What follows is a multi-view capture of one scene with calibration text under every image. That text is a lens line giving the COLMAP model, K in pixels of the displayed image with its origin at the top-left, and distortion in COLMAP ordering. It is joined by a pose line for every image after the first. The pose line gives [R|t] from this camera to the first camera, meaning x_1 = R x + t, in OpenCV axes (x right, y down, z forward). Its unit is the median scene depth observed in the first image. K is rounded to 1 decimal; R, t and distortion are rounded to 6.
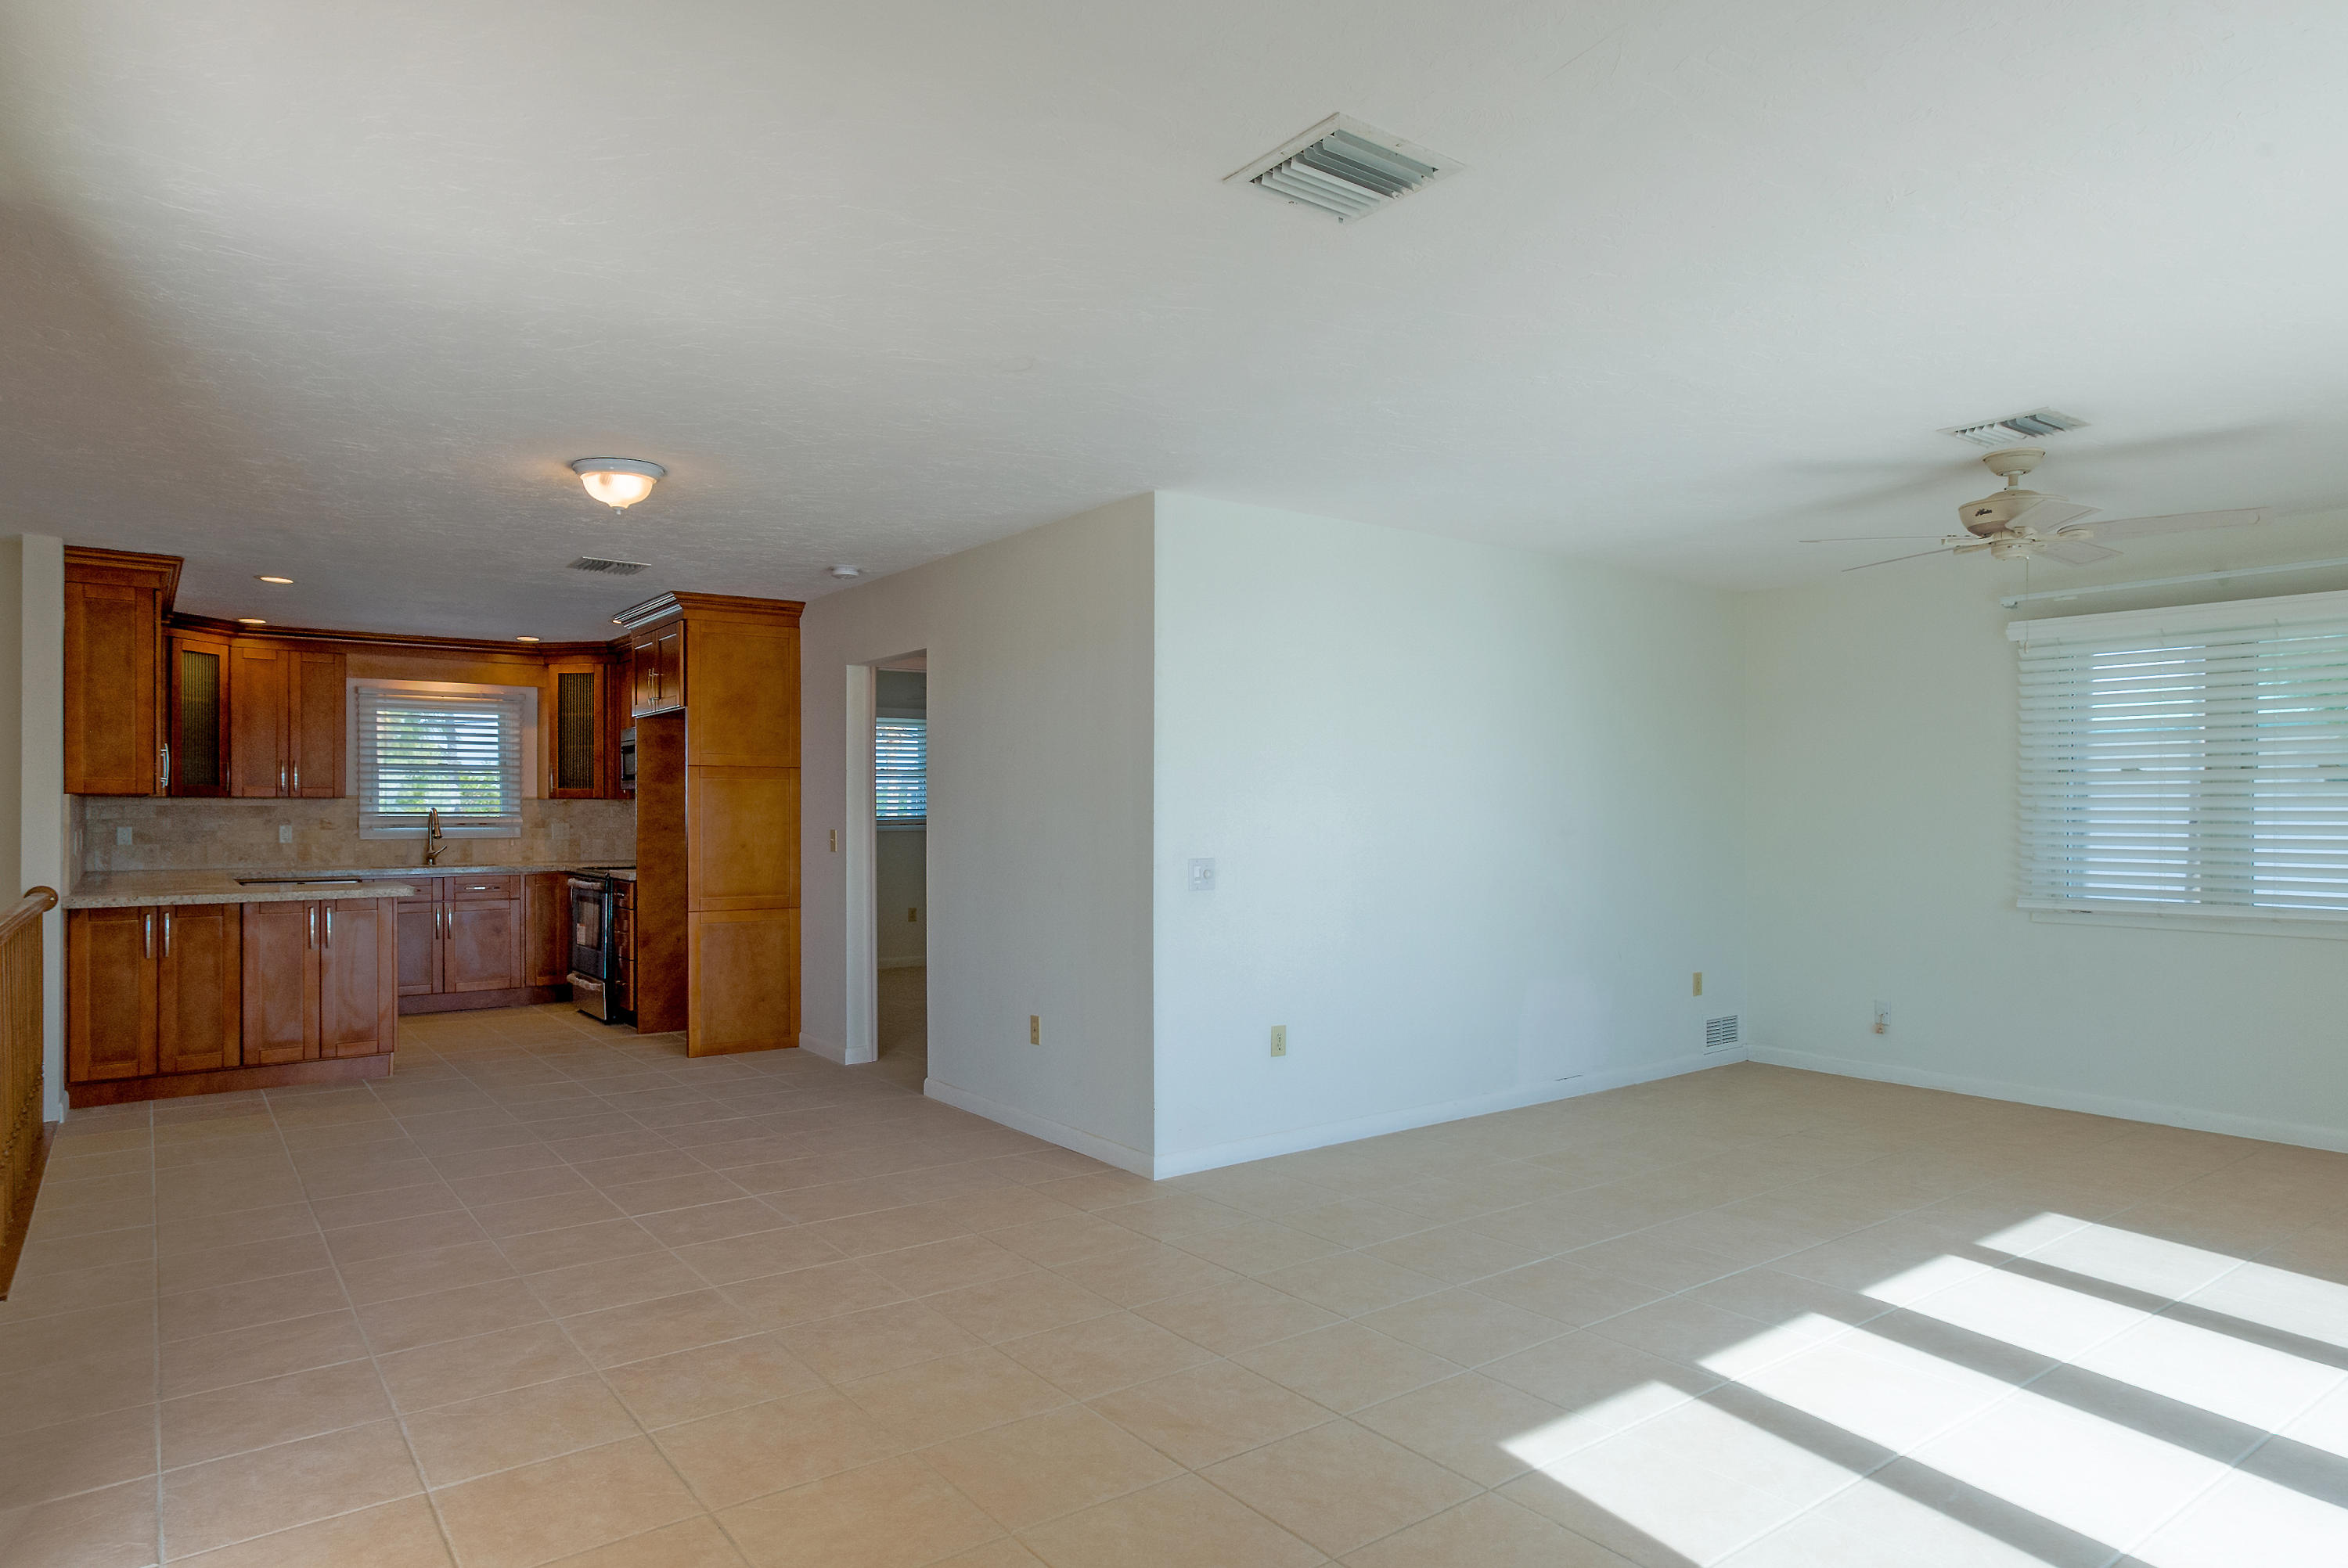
lens RADIAL K [[1387.2, 0, 1177.3], [0, 1387.2, 804.2], [0, 0, 1]] dist [0.002818, 0.001900]
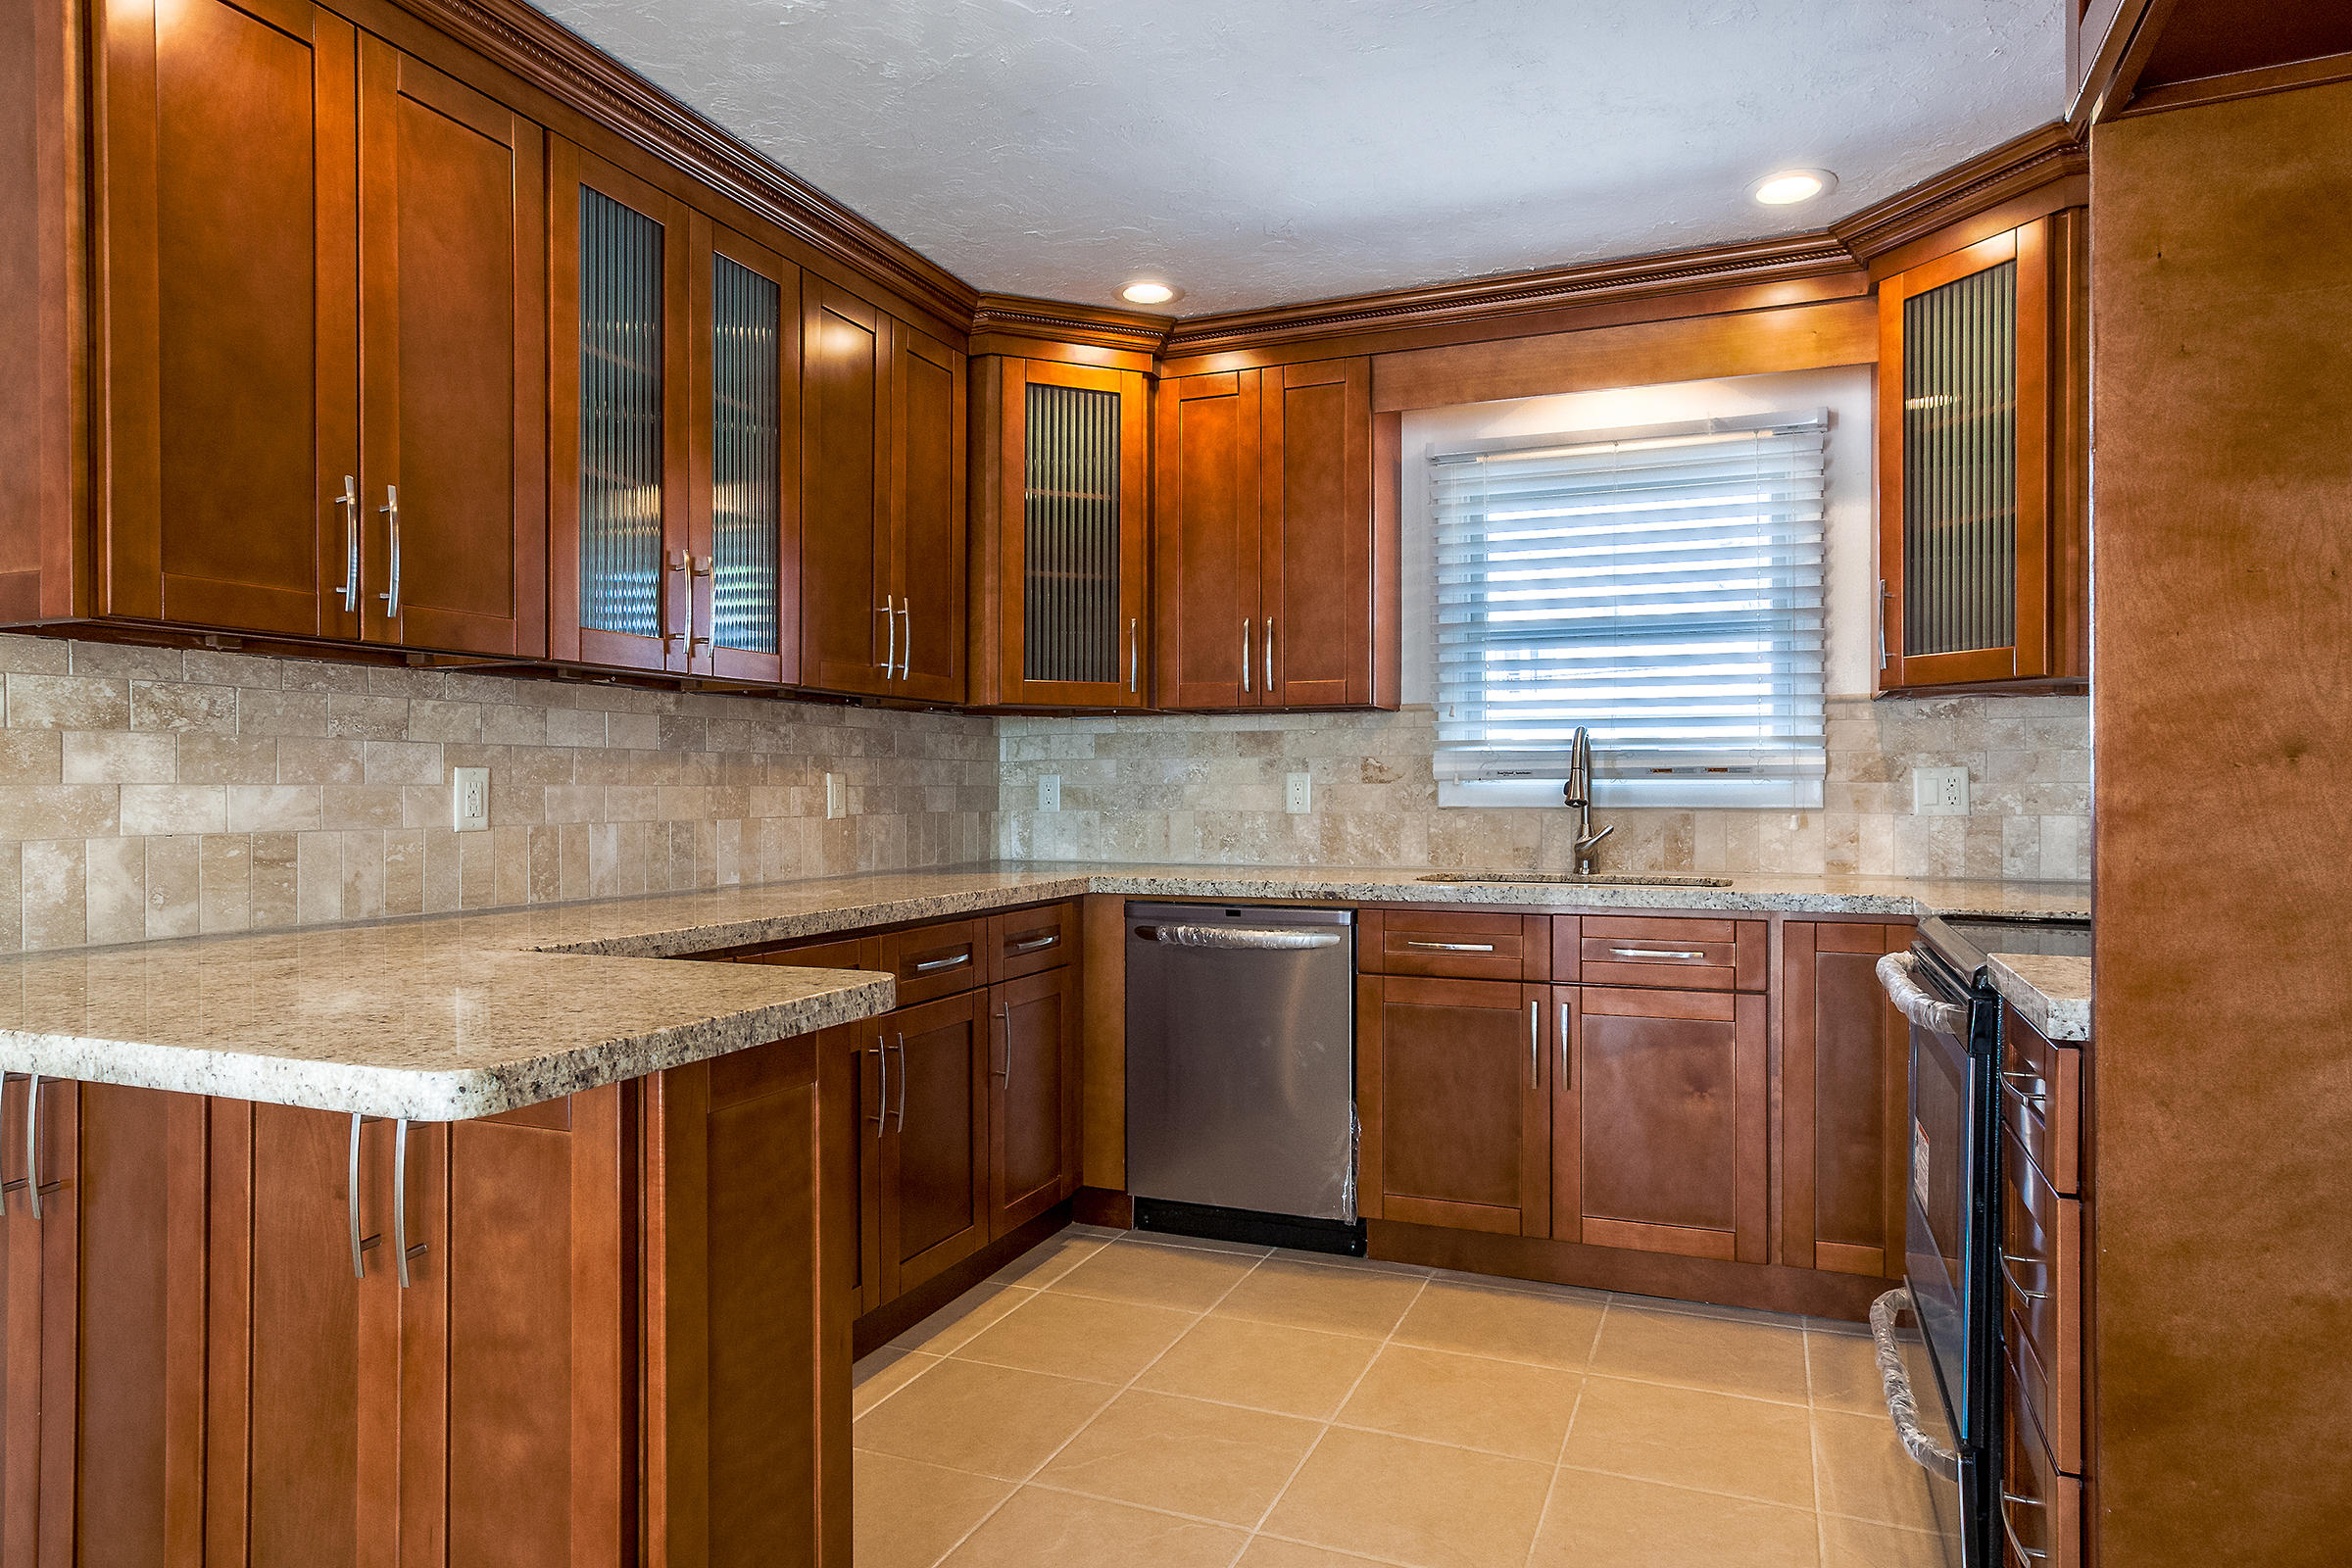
lens RADIAL K [[1389.8, 0, 1184.0], [0, 1389.8, 799.9], [0, 0, 1]] dist [0.002818, 0.001900]
pose [[0.506635, 0.005224, -0.862145, -0.261428], [0.003312, 0.999962, 0.008005, 0.019647], [0.862154, -0.006911, 0.506599, 0.718647]]
